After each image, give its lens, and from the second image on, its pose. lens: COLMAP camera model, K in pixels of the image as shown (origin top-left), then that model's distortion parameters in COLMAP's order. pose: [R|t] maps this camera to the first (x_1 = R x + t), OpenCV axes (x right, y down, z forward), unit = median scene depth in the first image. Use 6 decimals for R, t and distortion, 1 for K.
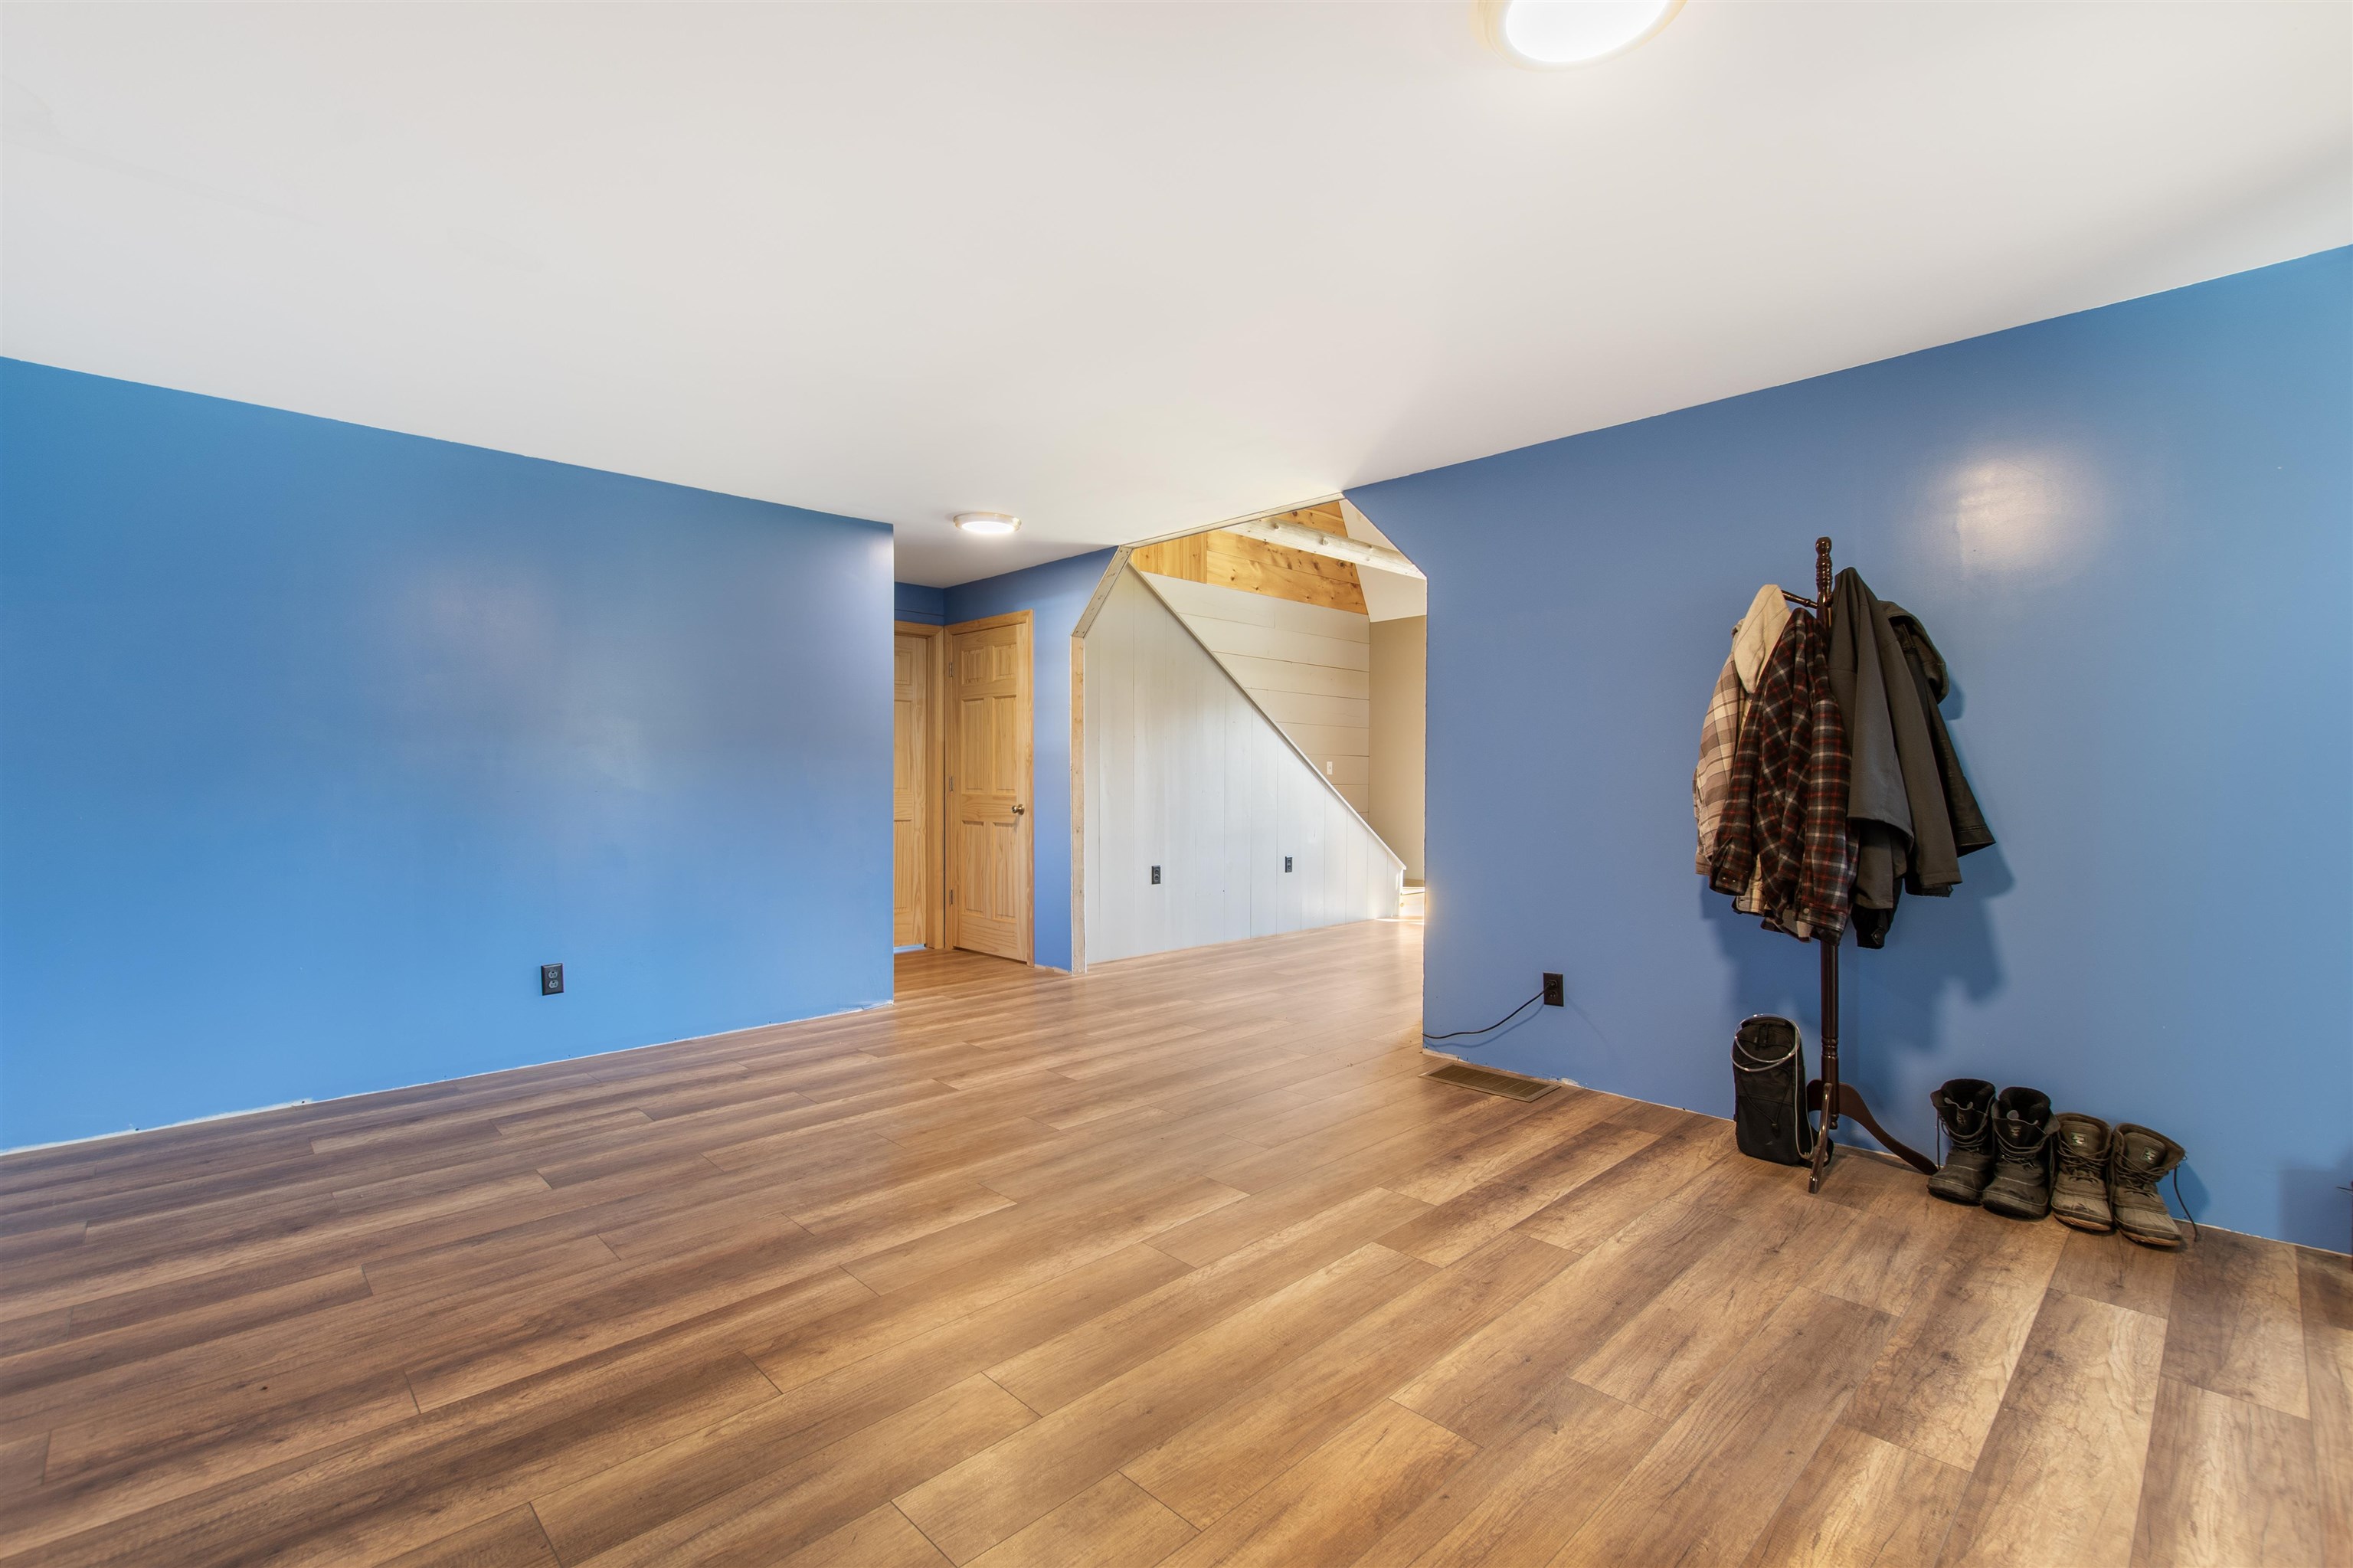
lens RADIAL K [[1030.3, 0, 1173.4], [0, 1030.3, 783.2], [0, 0, 1]] dist [-0.003214, -0.000430]
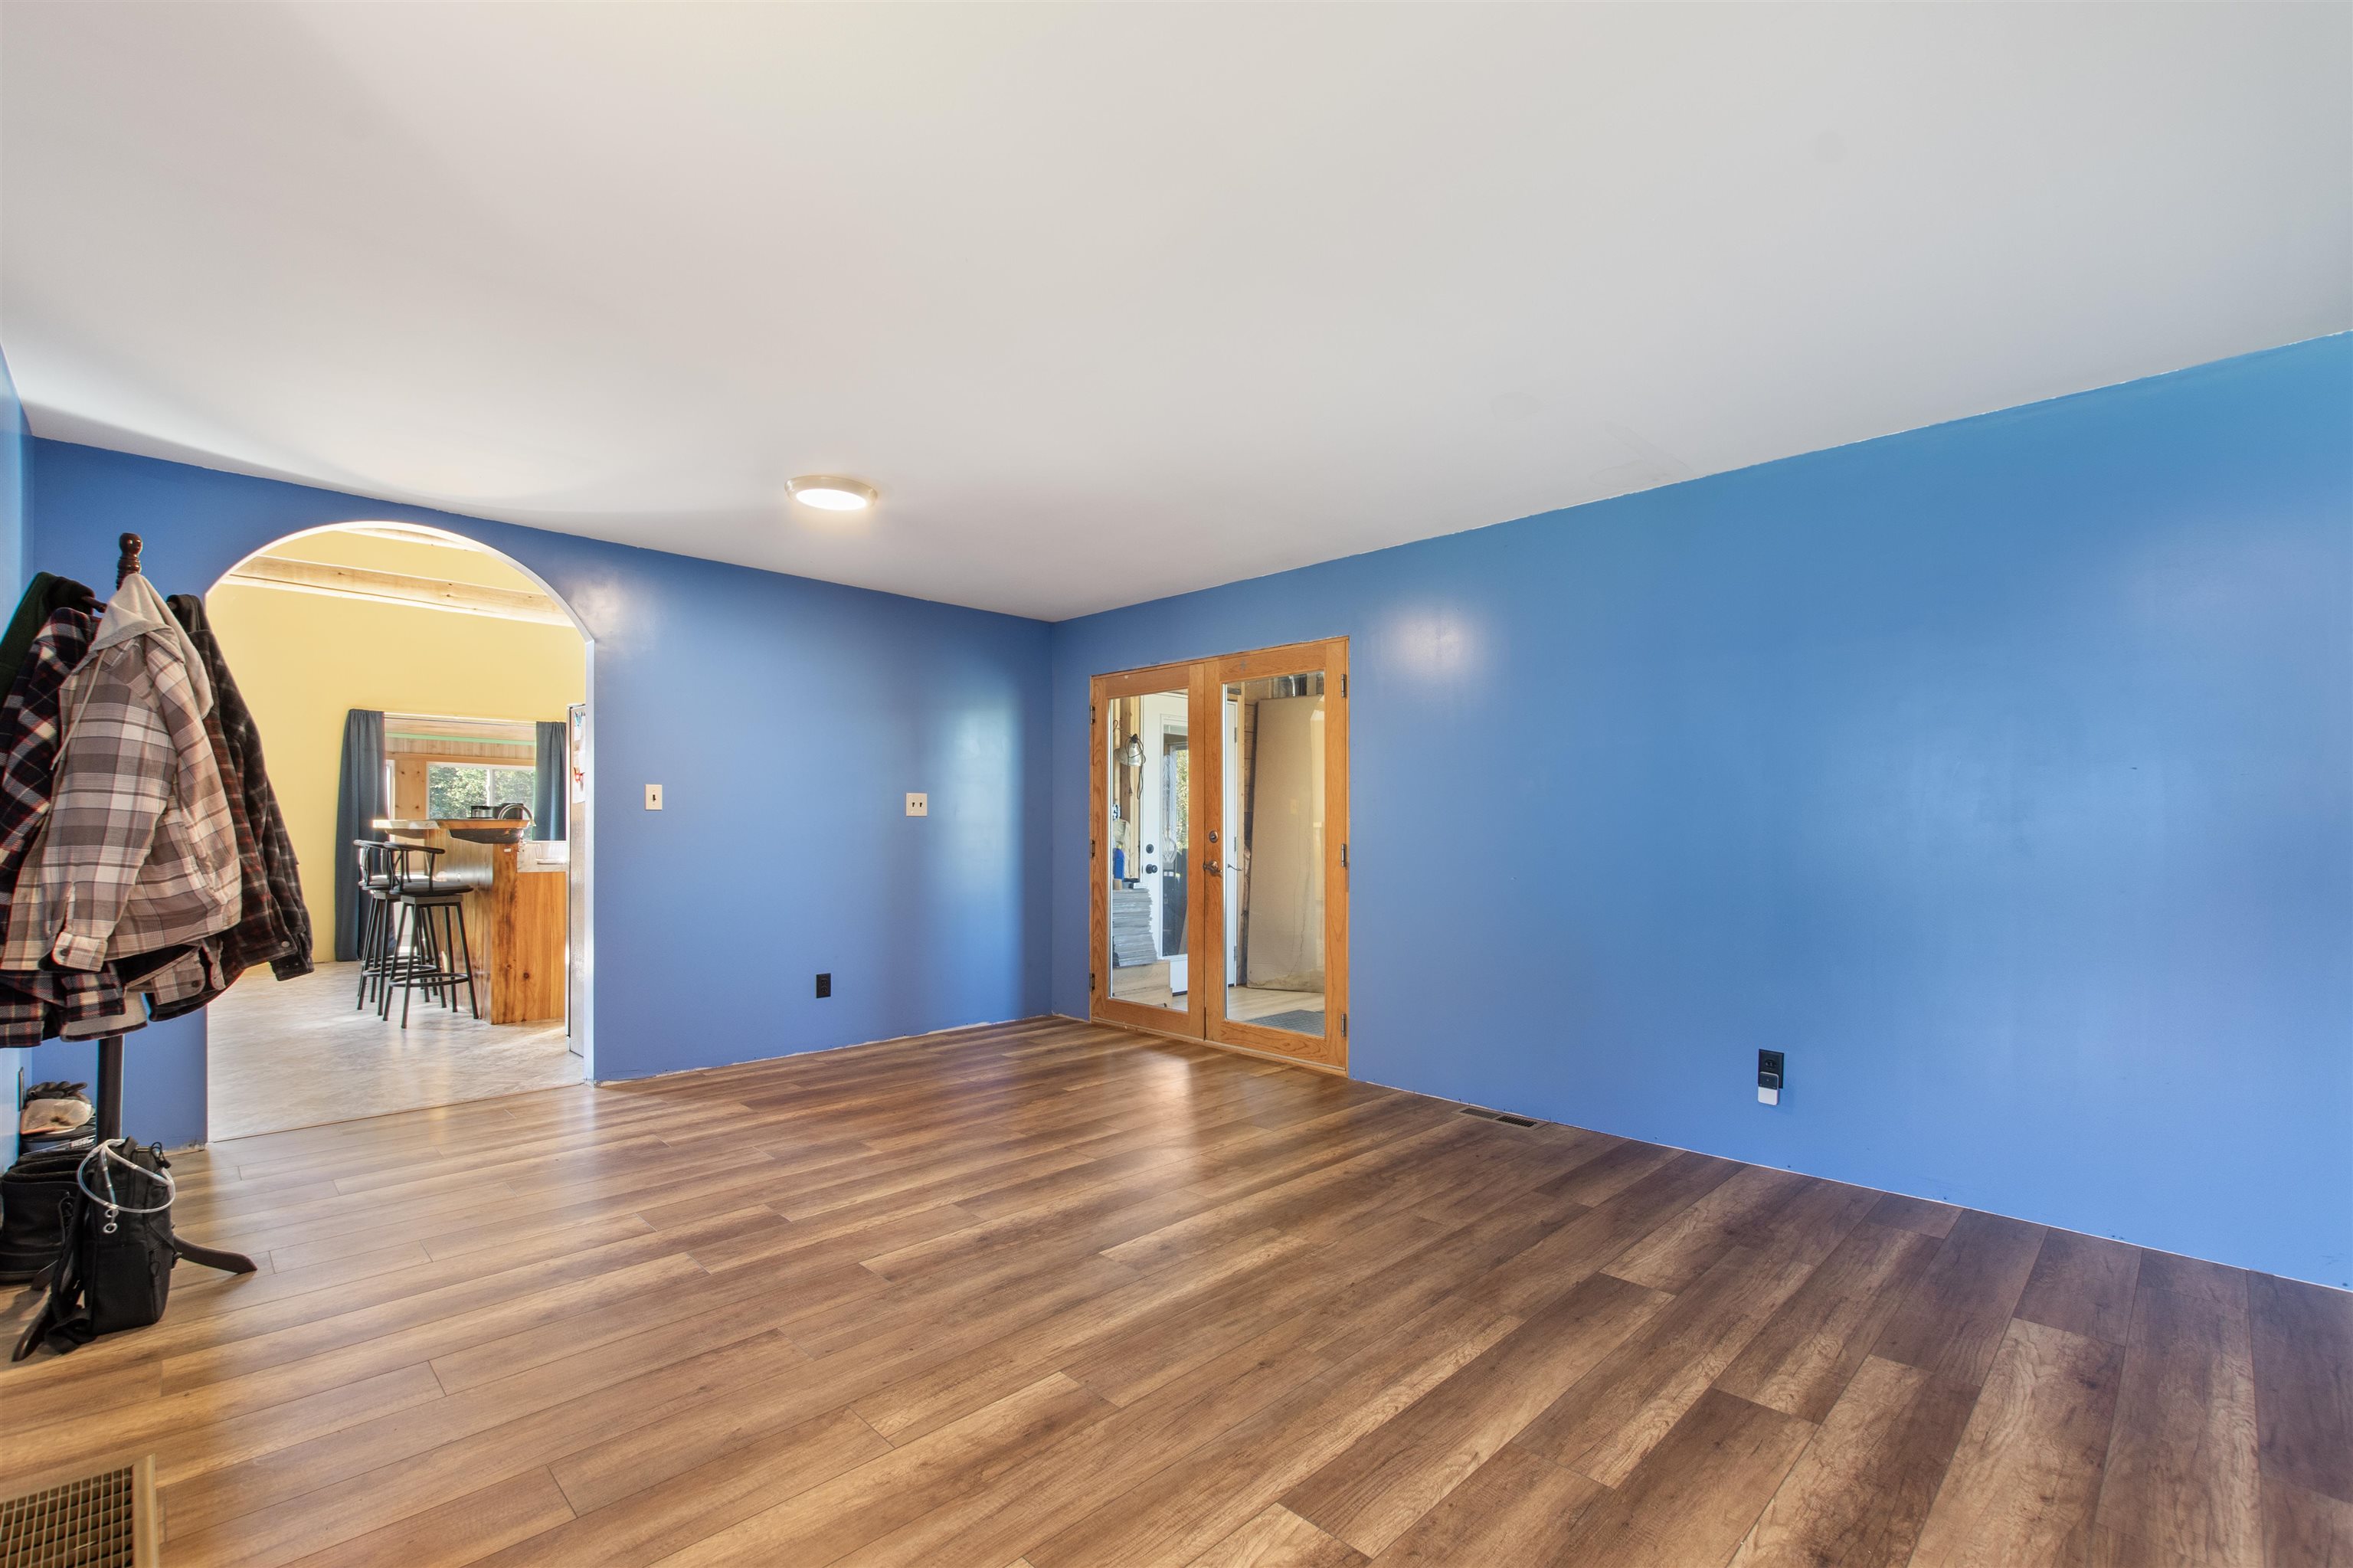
lens RADIAL K [[1030.3, 0, 1179.2], [0, 1030.3, 796.1], [0, 0, 1]] dist [-0.003214, -0.000430]
pose [[-0.999855, -0.006134, -0.015889, -0.220229], [-0.005702, 0.999616, -0.027106, -0.013238], [0.016049, -0.027012, -0.999506, 2.105486]]
